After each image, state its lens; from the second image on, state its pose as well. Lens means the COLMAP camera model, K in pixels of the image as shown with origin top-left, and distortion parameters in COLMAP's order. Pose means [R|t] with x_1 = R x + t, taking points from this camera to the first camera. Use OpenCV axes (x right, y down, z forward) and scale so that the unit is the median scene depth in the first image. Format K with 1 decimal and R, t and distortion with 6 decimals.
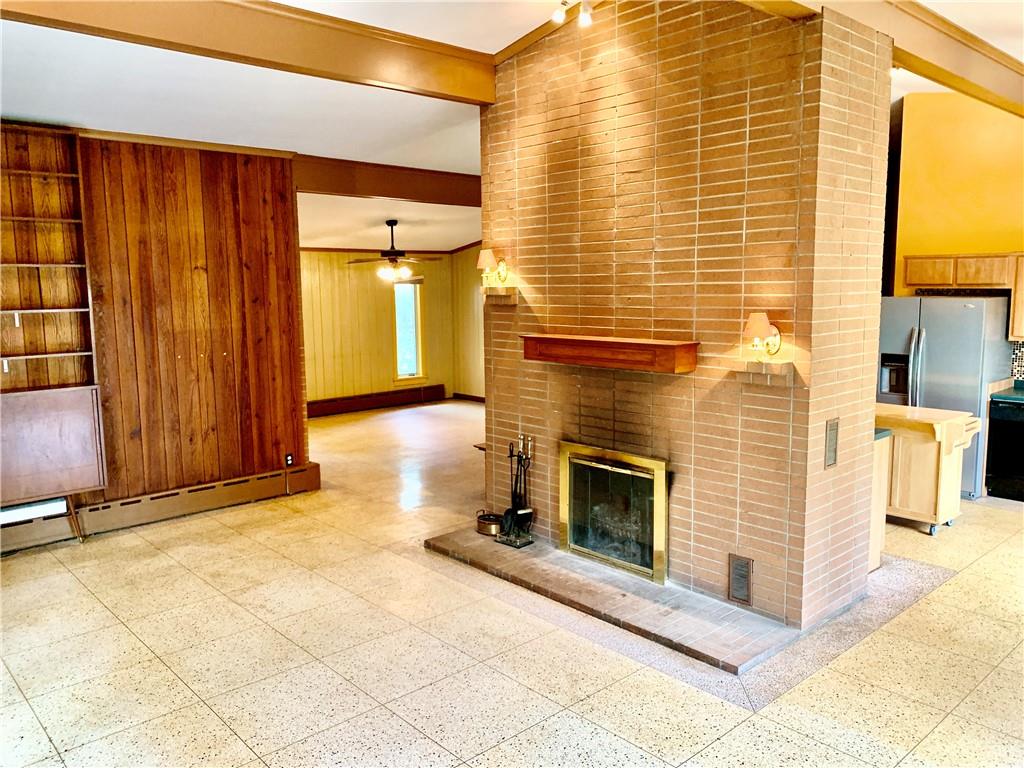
lens RADIAL K [[786.1, 0, 512.0], [0, 786.1, 384.0], [0, 0, 1]] dist [-0.002580, -0.001289]
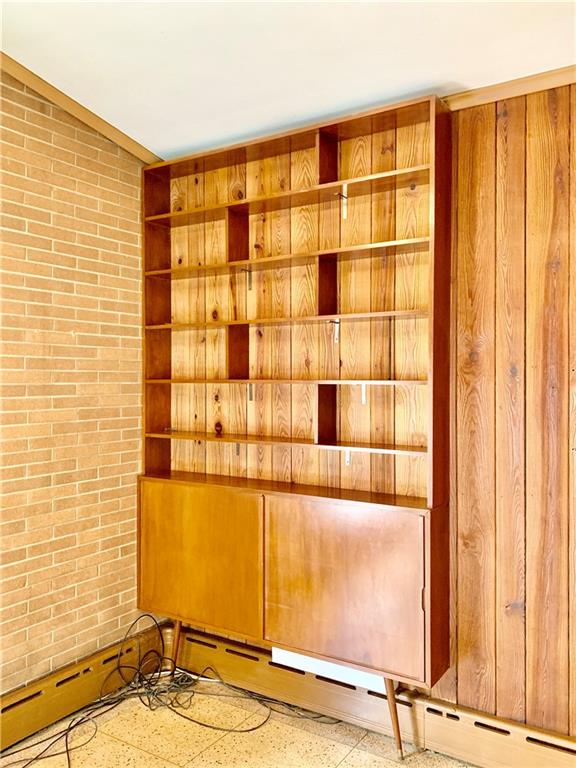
lens RADIAL K [[629.8, 0, 288.0], [0, 629.8, 384.0], [0, 0, 1]] dist [0.000794, 0.002864]
pose [[0.255430, 0.018525, -0.966650, -0.095039], [-0.128375, 0.991613, -0.014919, -0.069213], [0.958267, 0.127905, 0.255666, 0.734823]]
